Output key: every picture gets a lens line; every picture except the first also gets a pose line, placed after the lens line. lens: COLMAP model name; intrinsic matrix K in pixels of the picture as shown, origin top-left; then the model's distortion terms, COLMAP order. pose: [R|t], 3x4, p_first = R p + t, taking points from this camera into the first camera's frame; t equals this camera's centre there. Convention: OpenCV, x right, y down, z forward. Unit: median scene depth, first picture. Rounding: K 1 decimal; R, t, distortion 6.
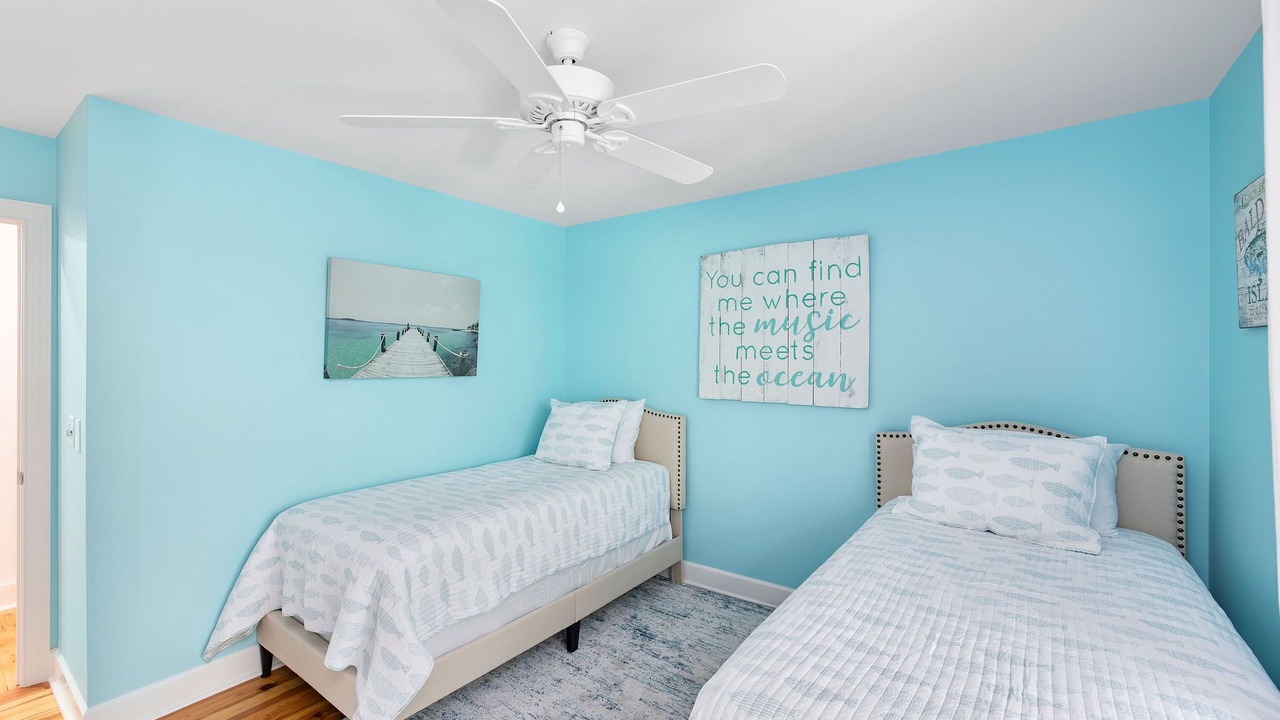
lens RADIAL K [[537.9, 0, 627.2], [0, 537.9, 353.4], [0, 0, 1]] dist [0.001746, -0.000733]
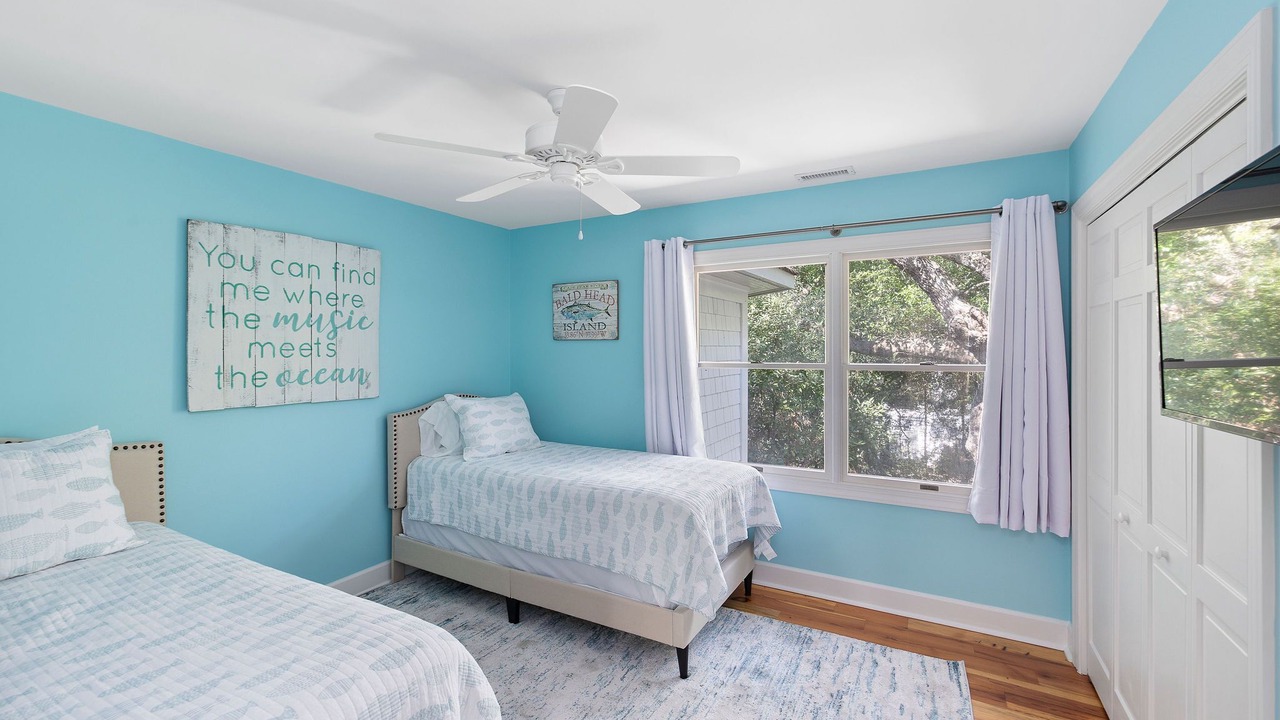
lens RADIAL K [[537.9, 0, 627.2], [0, 537.9, 353.4], [0, 0, 1]] dist [0.001746, -0.000733]
pose [[-0.122644, -0.004650, 0.992440, -0.734914], [0.003433, 0.999981, 0.005110, 0.001678], [-0.992445, 0.004033, -0.122626, 0.547285]]
